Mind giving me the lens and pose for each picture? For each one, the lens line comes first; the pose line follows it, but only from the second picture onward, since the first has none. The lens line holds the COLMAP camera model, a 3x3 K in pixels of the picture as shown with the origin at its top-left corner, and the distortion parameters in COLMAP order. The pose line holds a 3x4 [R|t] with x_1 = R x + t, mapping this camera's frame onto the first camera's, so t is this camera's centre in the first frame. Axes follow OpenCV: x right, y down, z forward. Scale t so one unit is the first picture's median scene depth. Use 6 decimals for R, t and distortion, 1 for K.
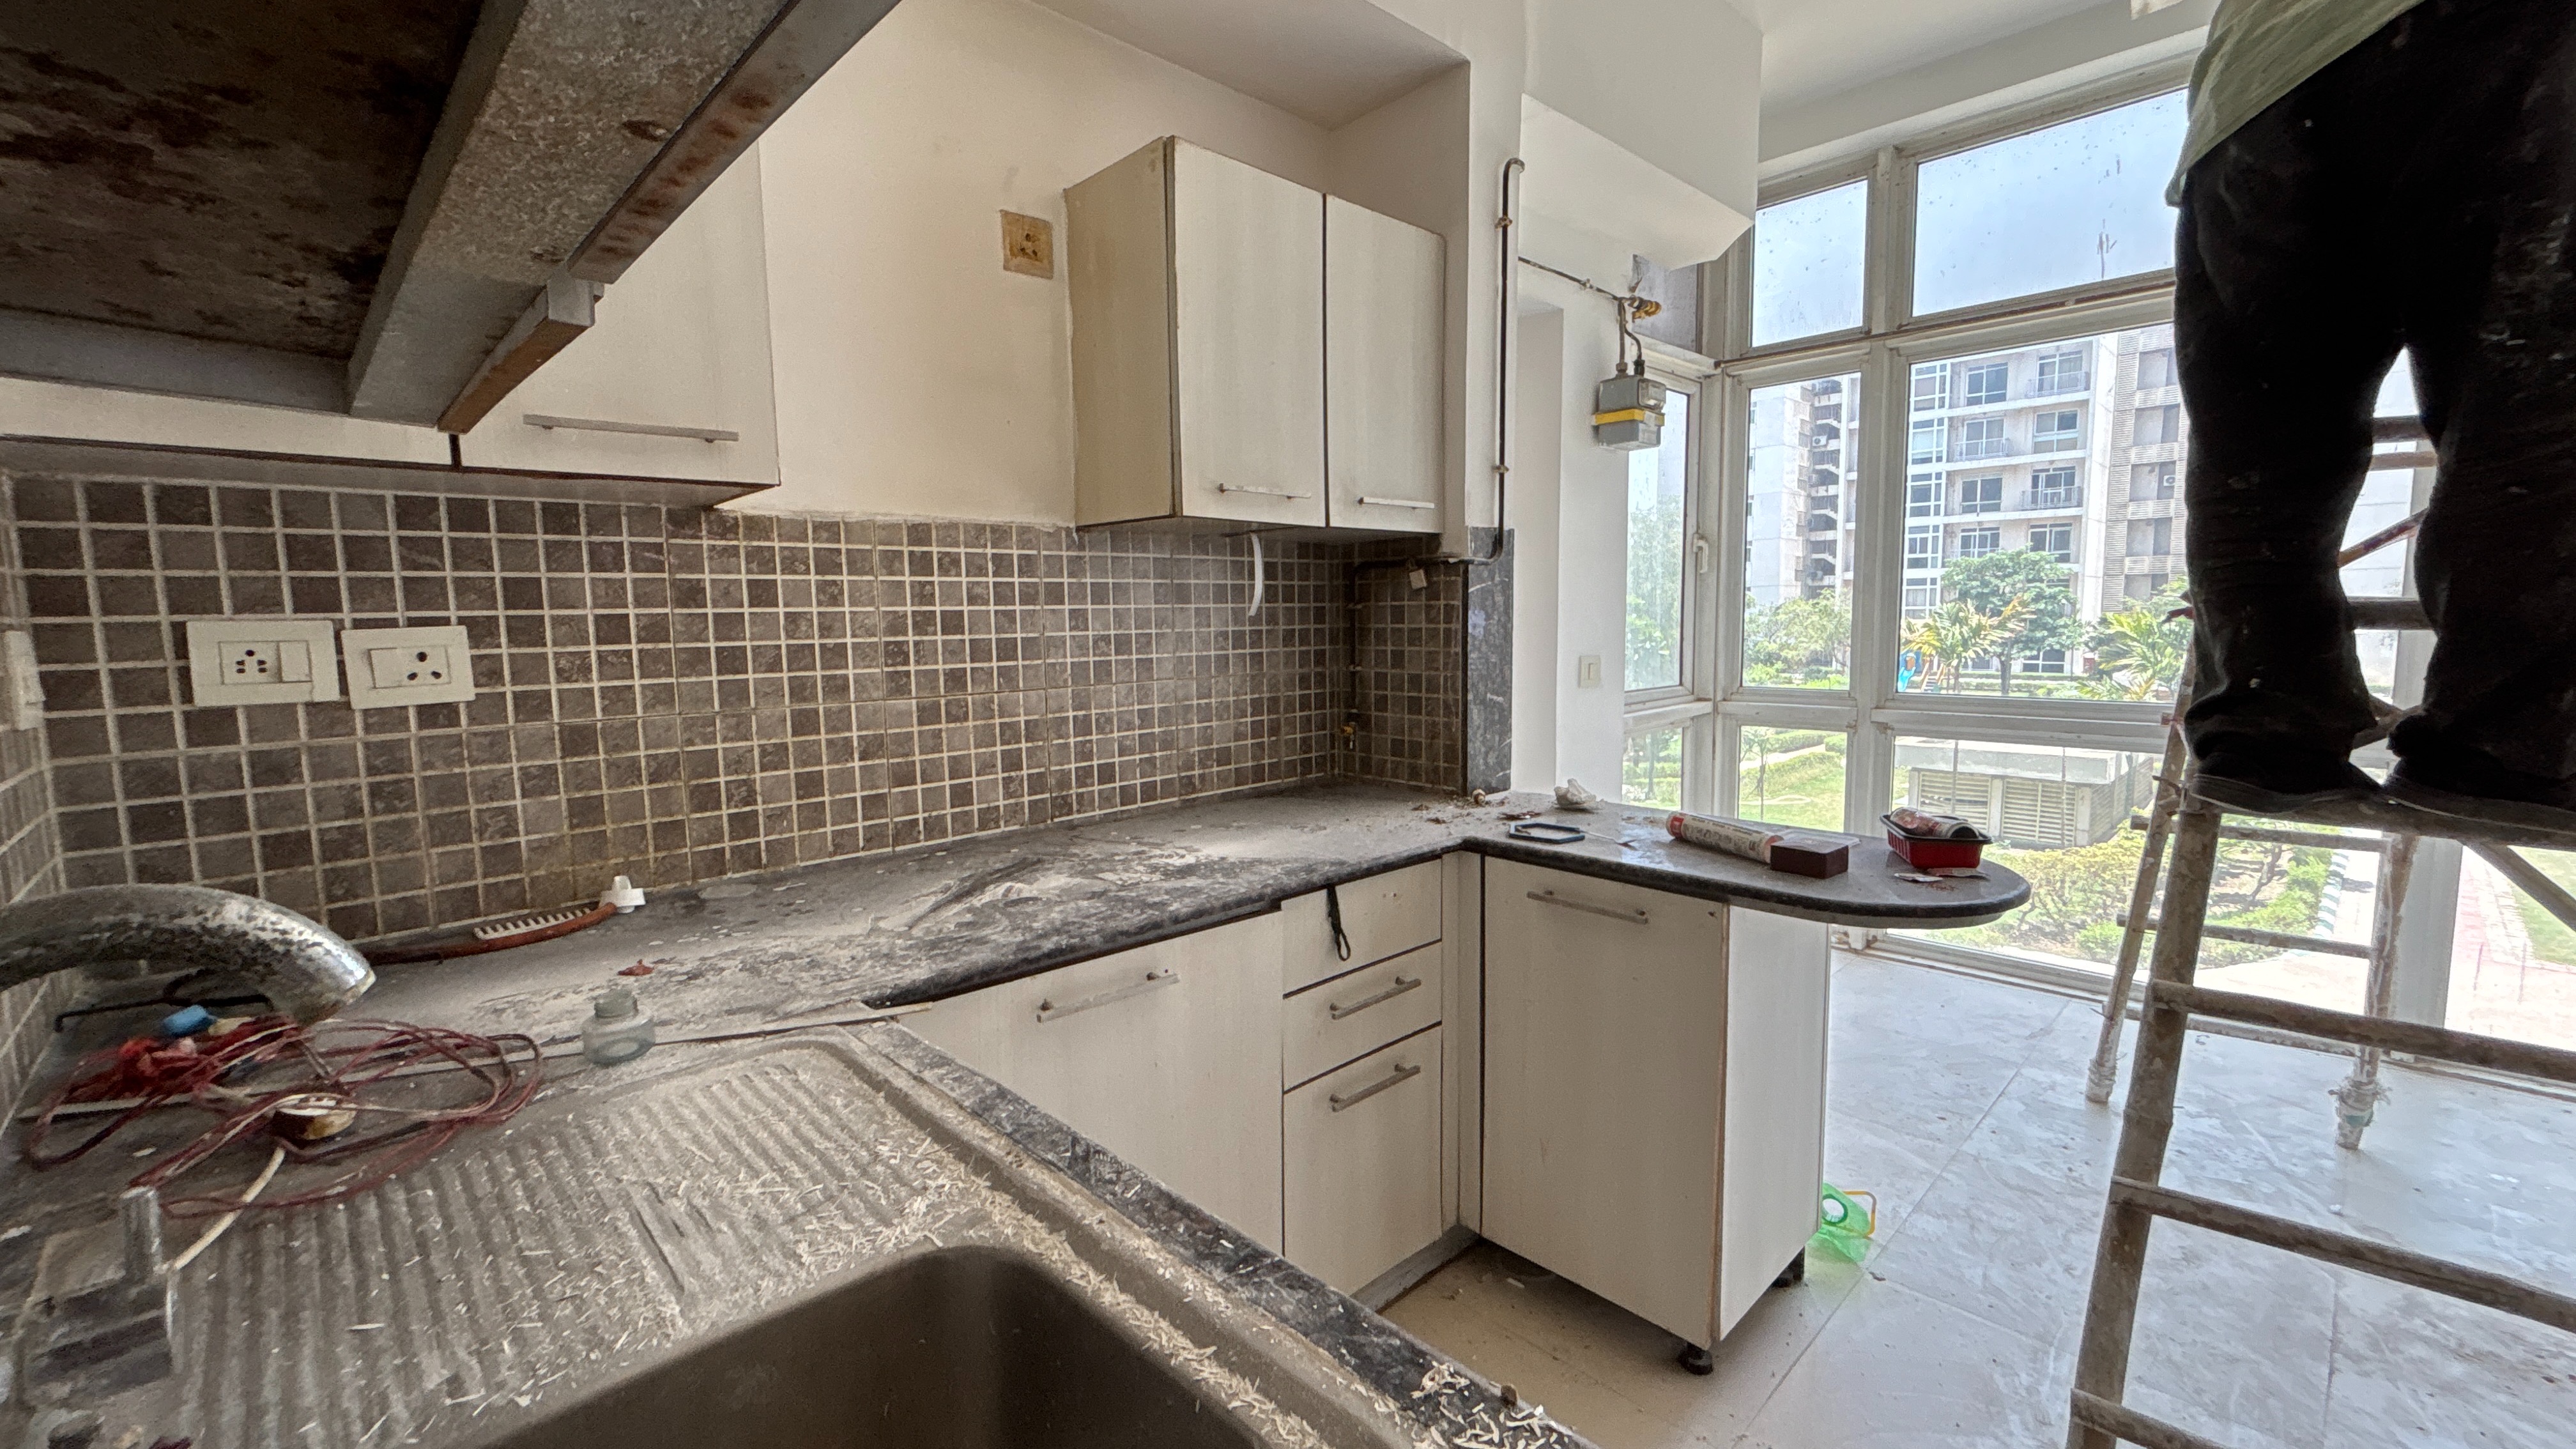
lens RADIAL K [[1039.7, 0, 1292.7], [0, 1039.7, 717.0], [0, 0, 1]] dist [-0.000151, -0.000408]
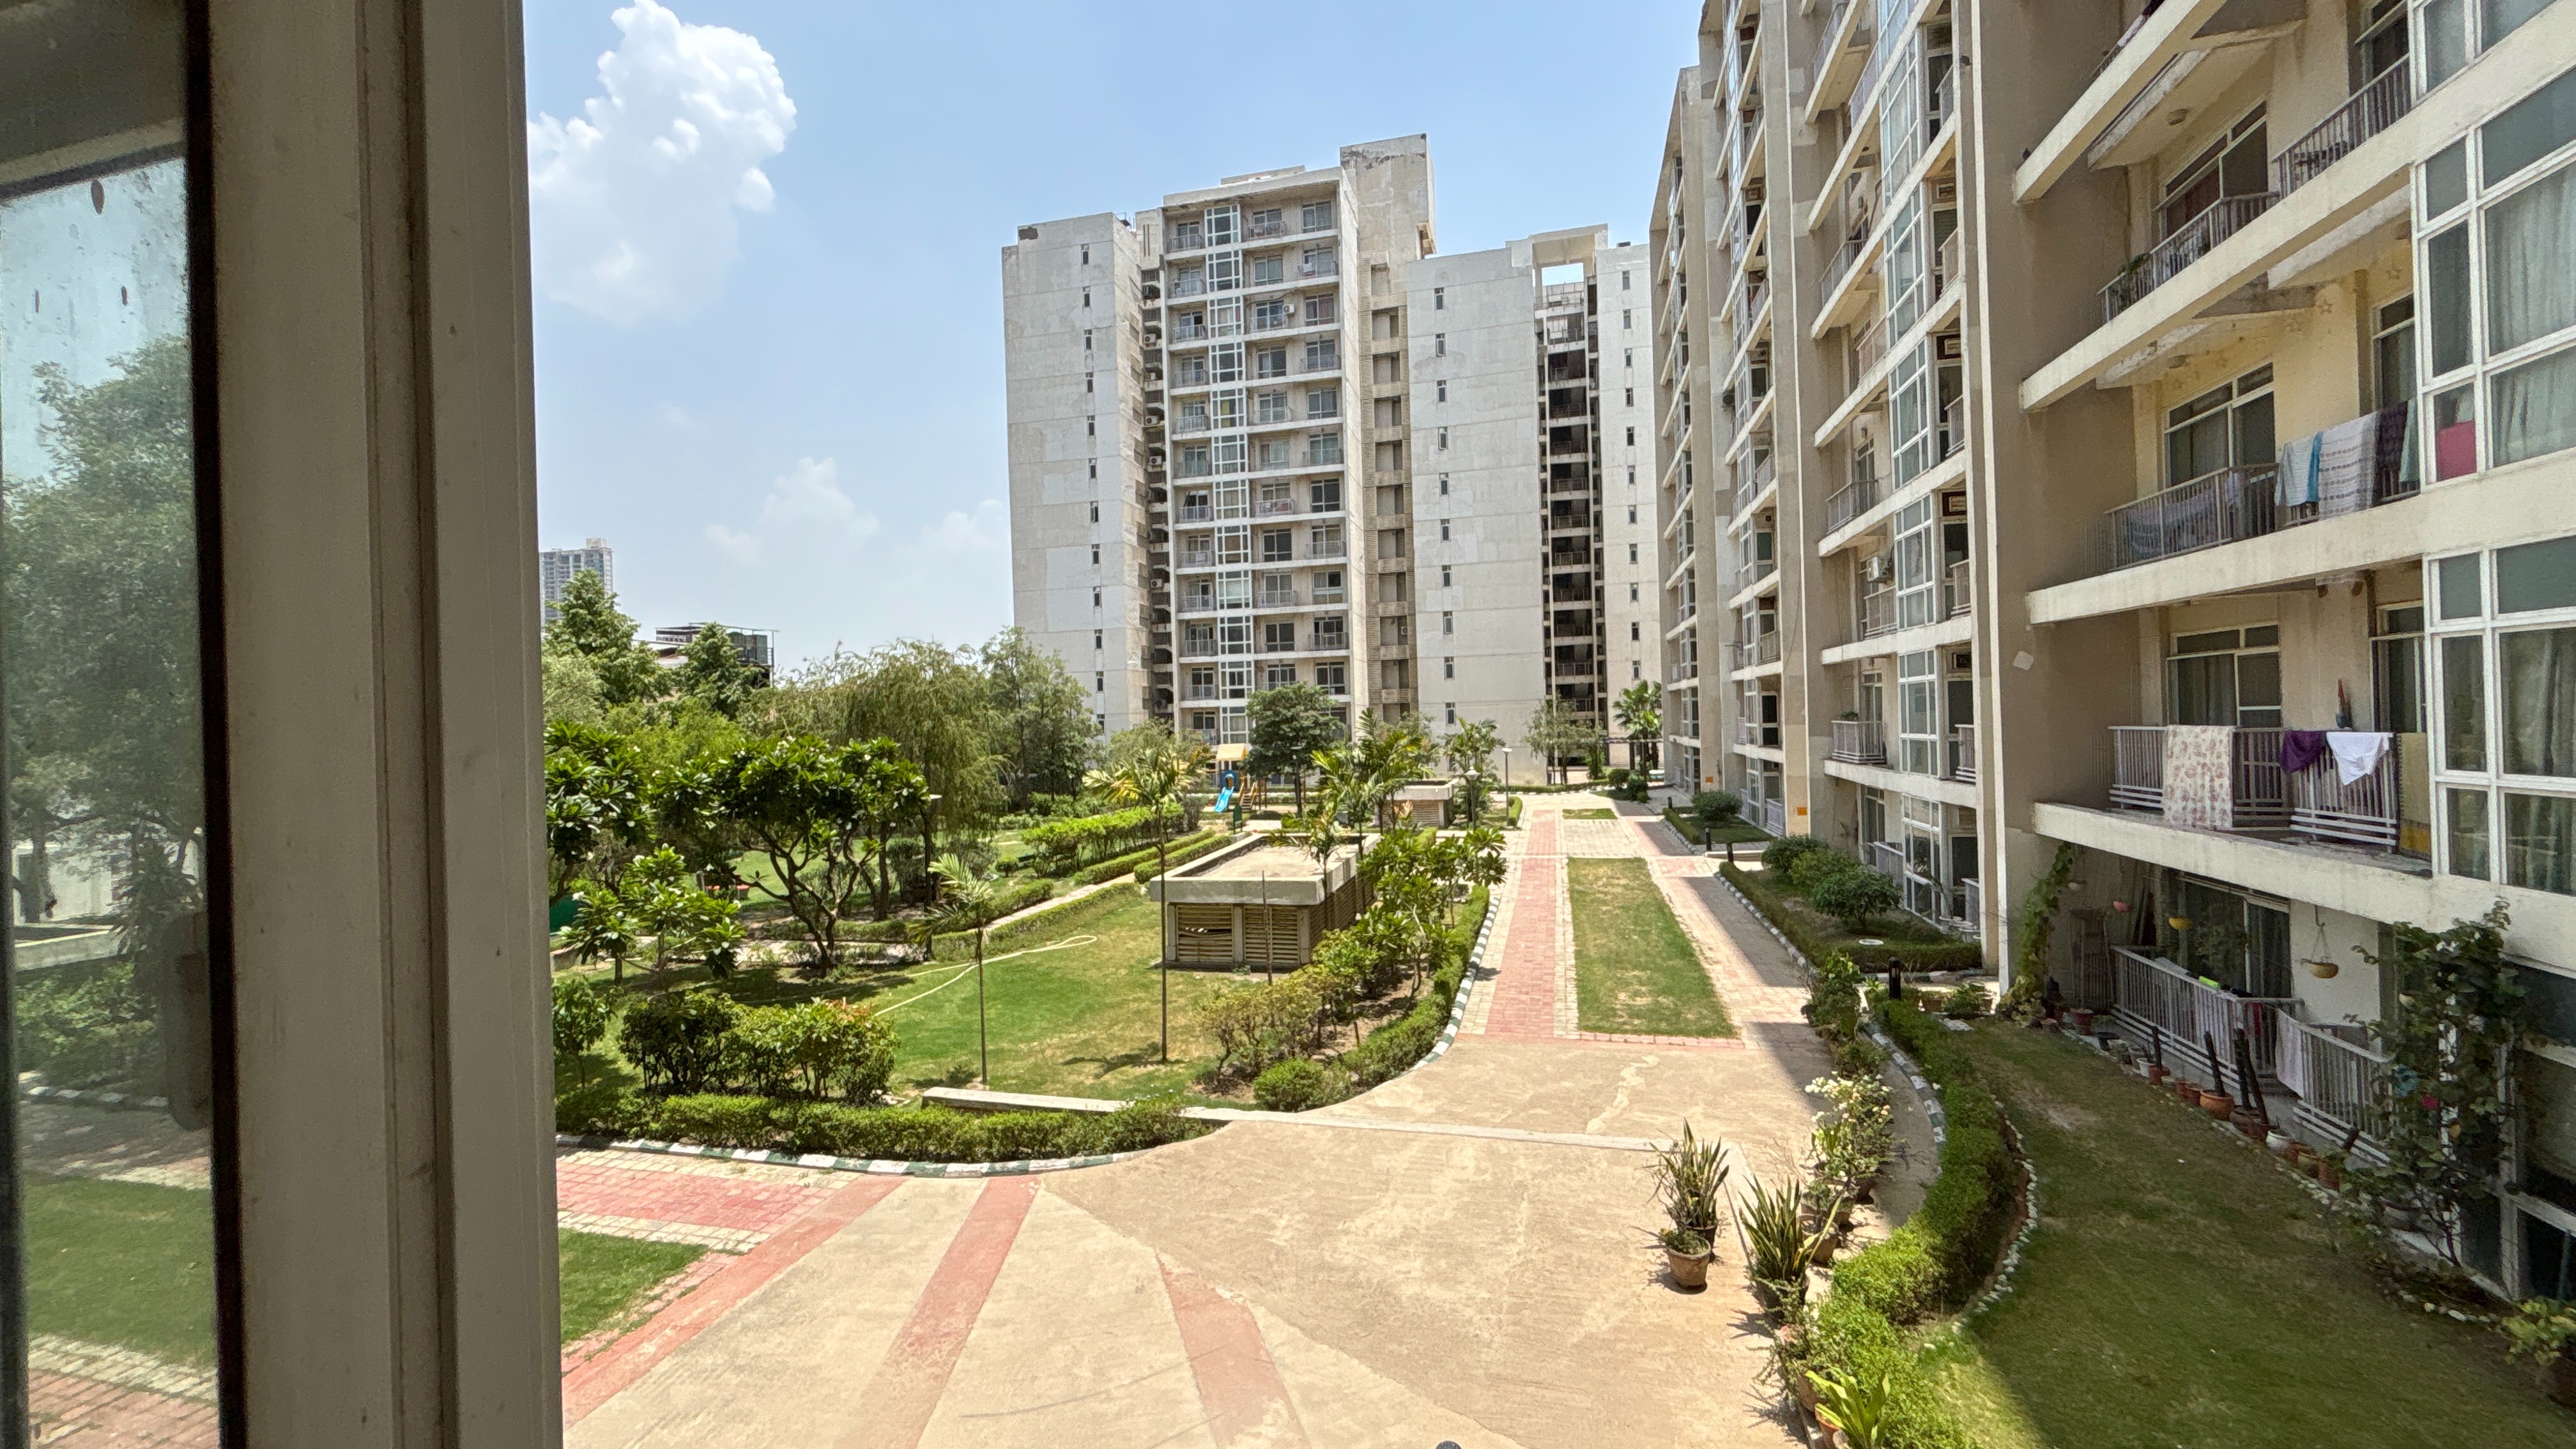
lens RADIAL K [[1037.6, 0, 1285.0], [0, 1037.6, 718.2], [0, 0, 1]] dist [0.000817, -0.000328]
pose [[0.850745, -0.007447, 0.525526, 1.955830], [0.069206, 0.992781, -0.097965, -0.282290], [-0.521002, 0.119713, 0.845119, 0.750370]]
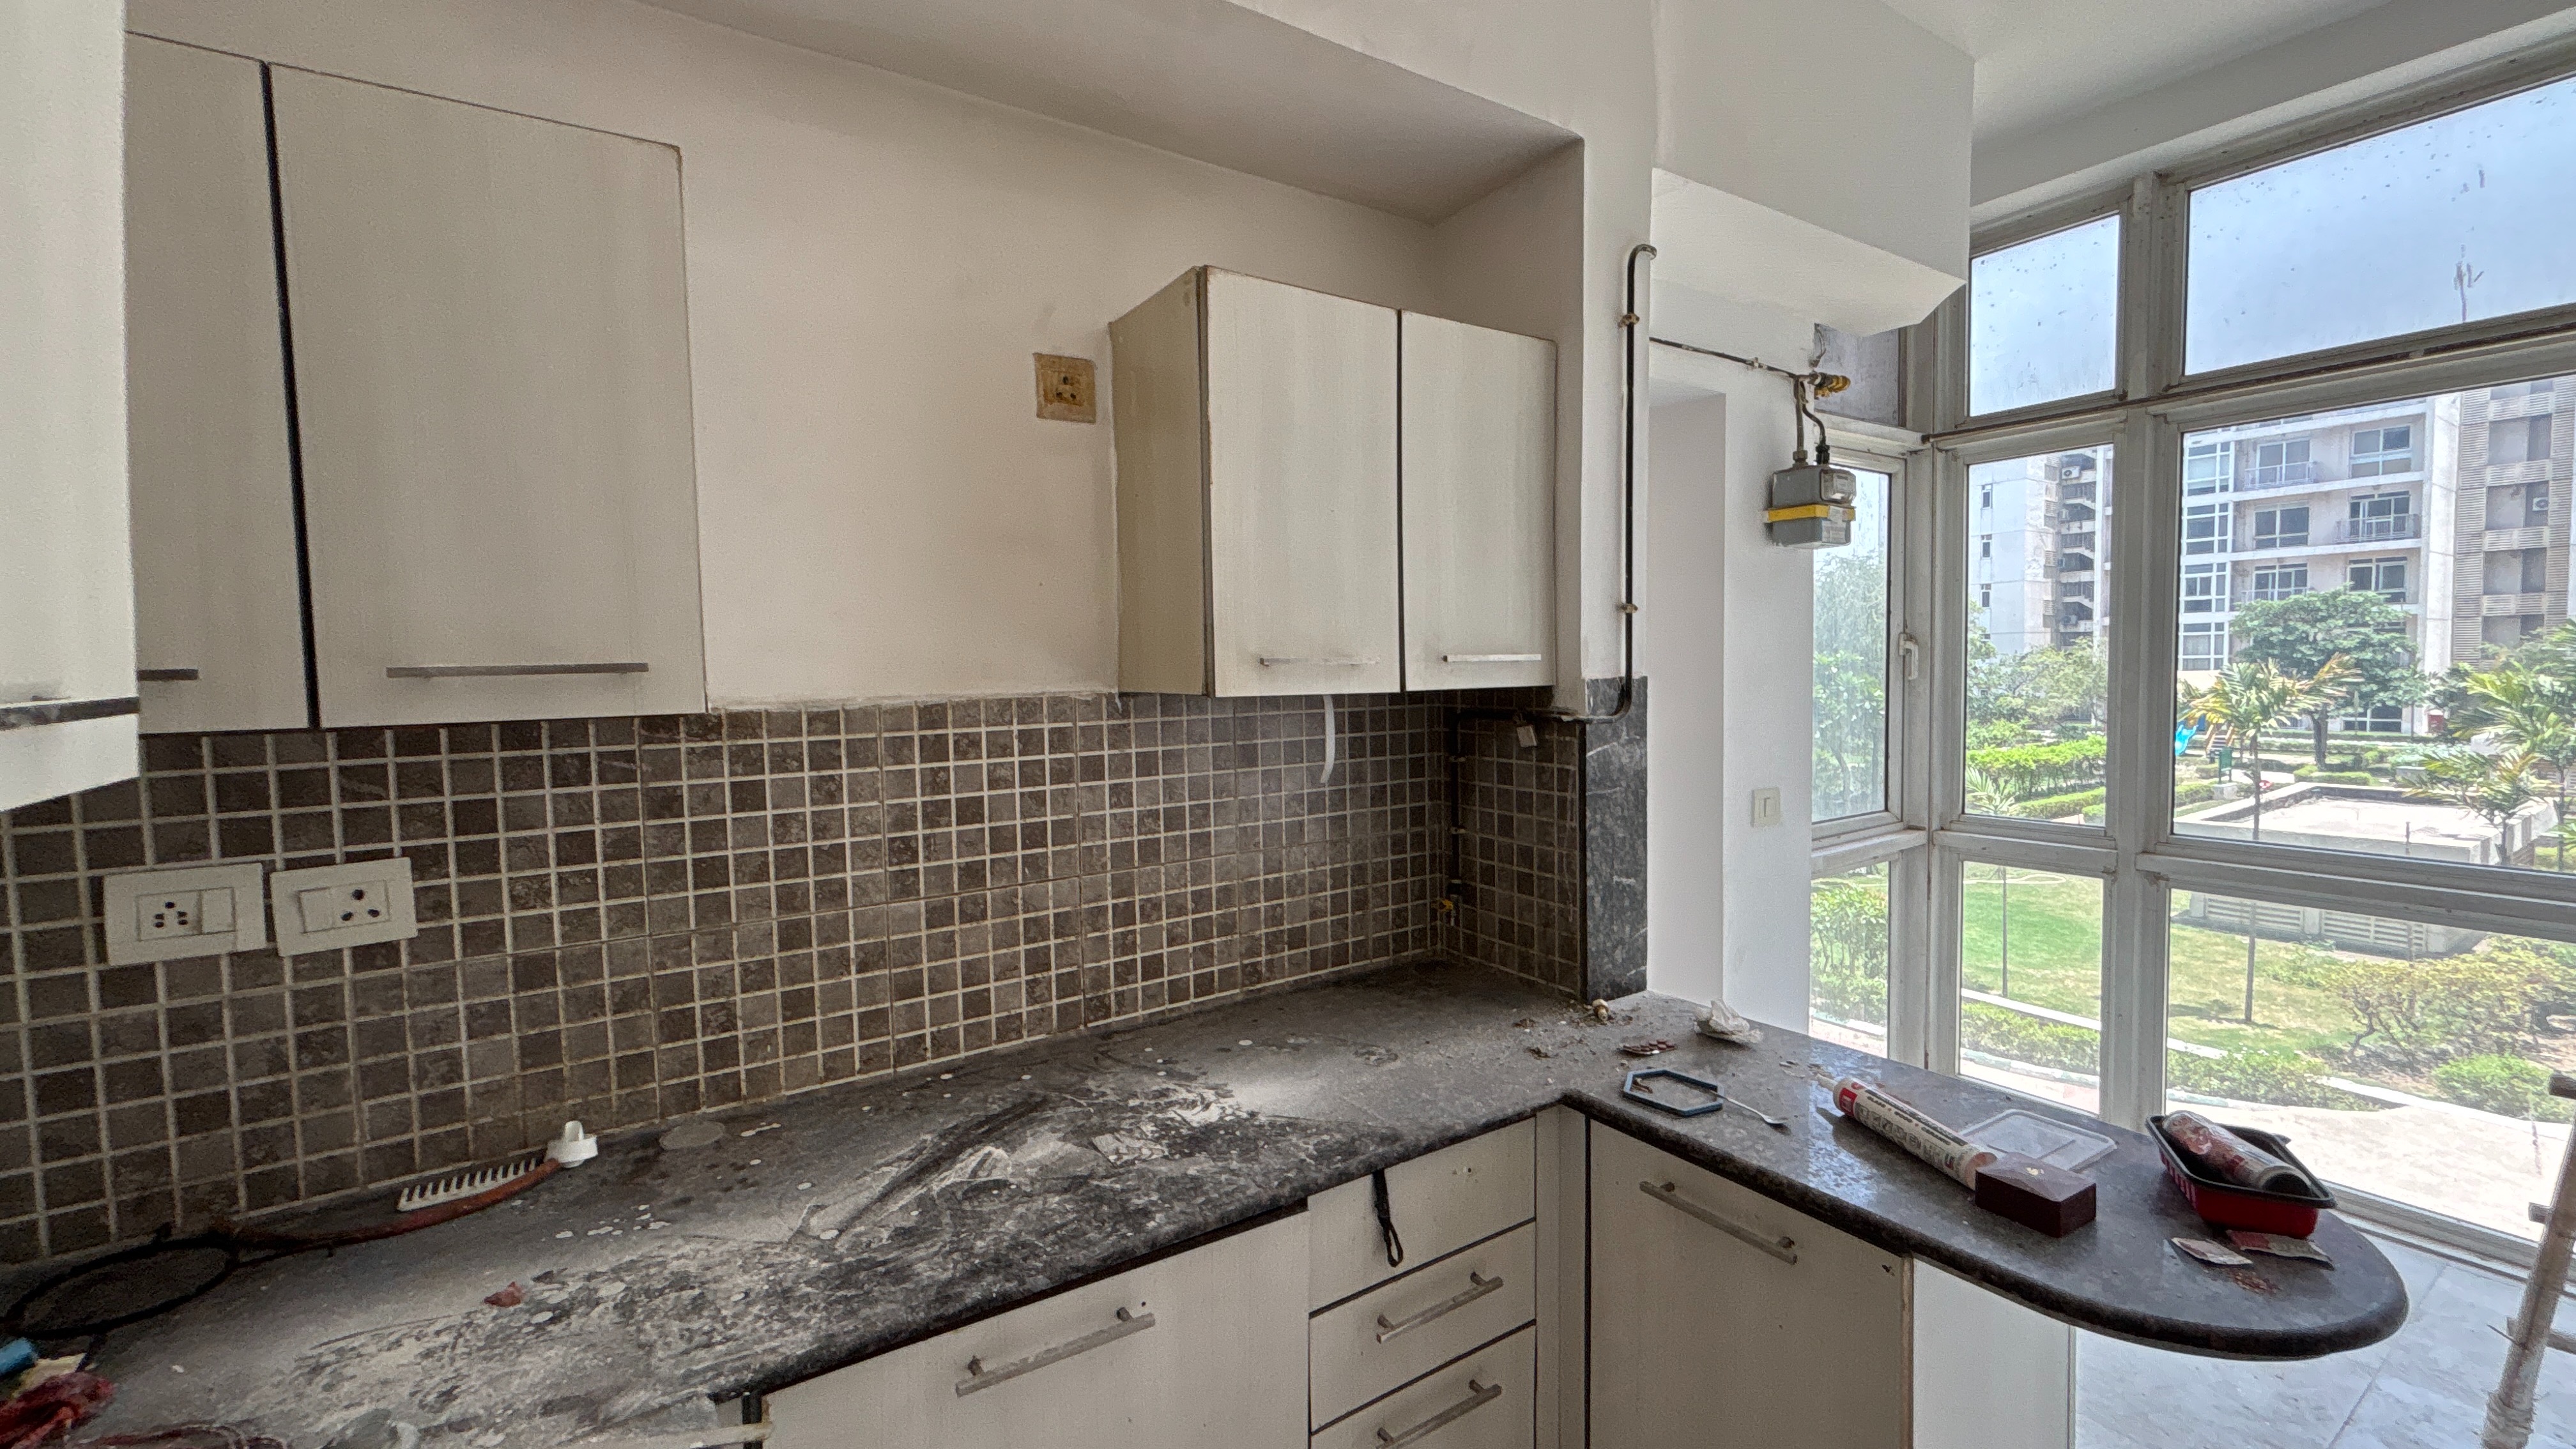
lens RADIAL K [[1037.6, 0, 1286.2], [0, 1037.6, 715.7], [0, 0, 1]] dist [0.002555, -0.000233]
pose [[0.983571, 0.005935, -0.180421, 0.095620], [-0.014647, 0.998788, -0.046993, -0.128595], [0.179924, 0.048864, 0.982466, 0.161378]]
